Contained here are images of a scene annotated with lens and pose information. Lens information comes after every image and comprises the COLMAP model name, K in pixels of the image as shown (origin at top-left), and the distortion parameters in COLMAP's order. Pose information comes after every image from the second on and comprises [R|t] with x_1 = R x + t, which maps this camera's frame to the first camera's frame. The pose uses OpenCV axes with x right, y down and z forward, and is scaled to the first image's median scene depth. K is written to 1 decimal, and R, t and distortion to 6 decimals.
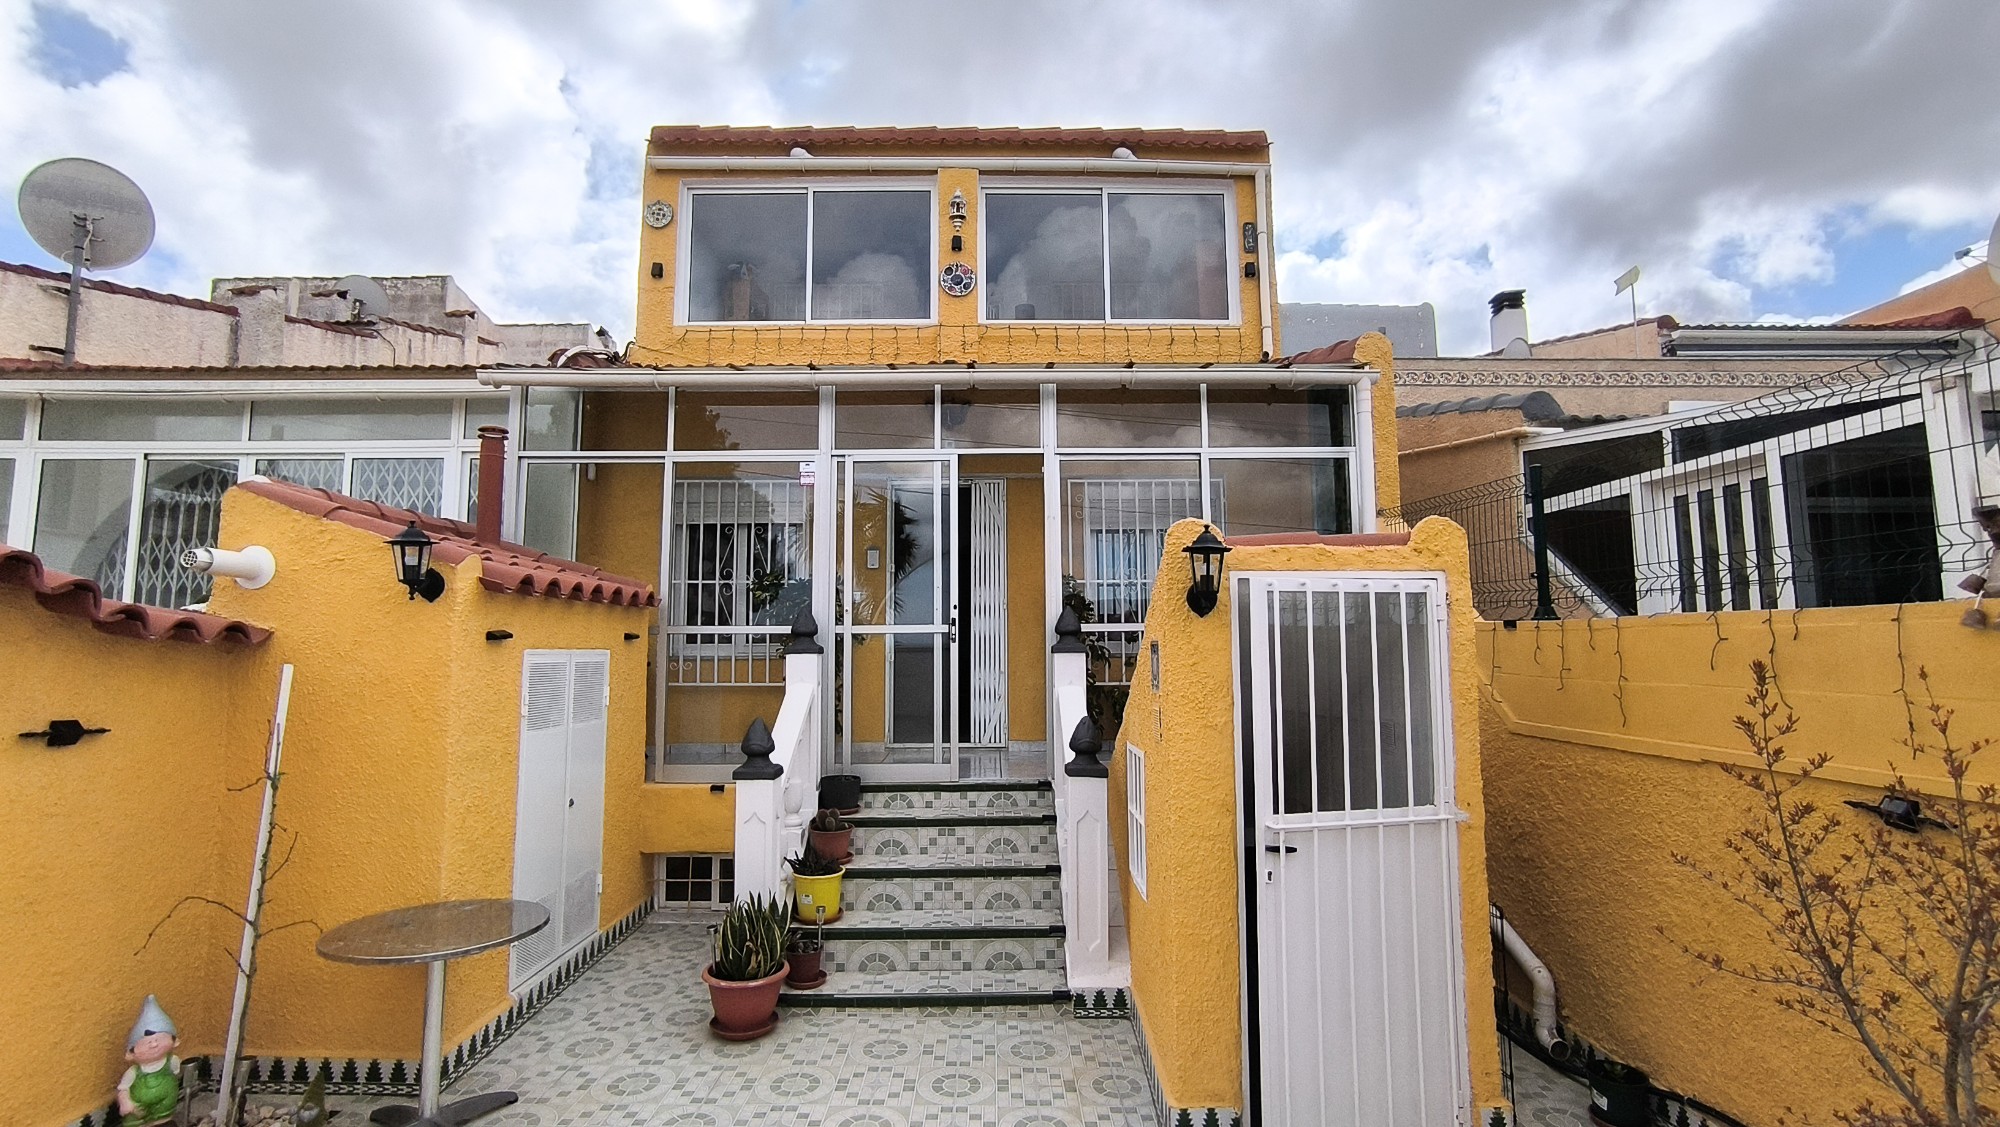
lens RADIAL K [[922.8, 0, 998.3], [0, 922.8, 558.0], [0, 0, 1]] dist [-0.037320, 0.019525]
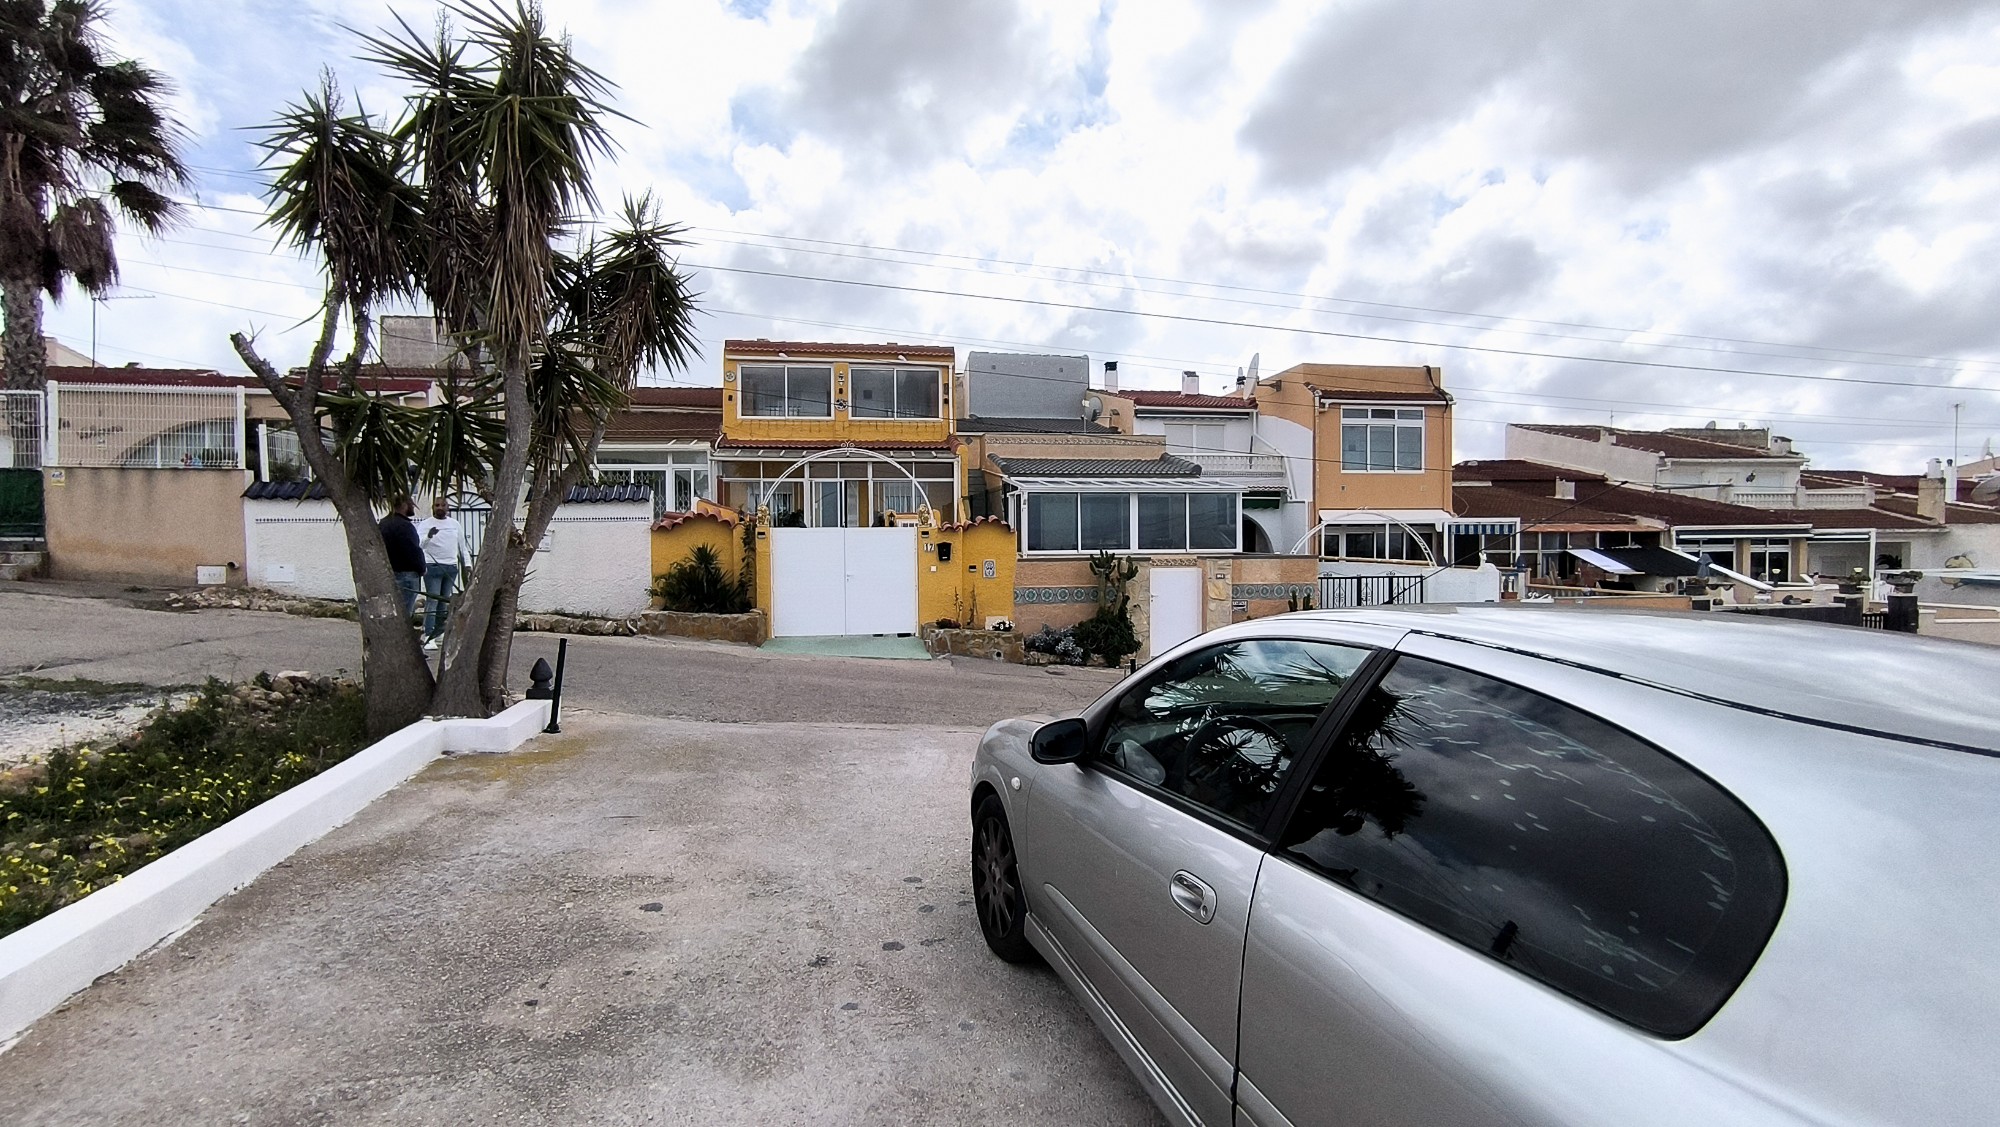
lens RADIAL K [[922.8, 0, 998.4], [0, 922.8, 565.9], [0, 0, 1]] dist [-0.037320, 0.019525]
pose [[0.990231, -0.011883, 0.138931, 0.033900], [-0.004844, 0.992829, 0.119447, -0.148792], [-0.139354, -0.118953, 0.983072, -1.873665]]
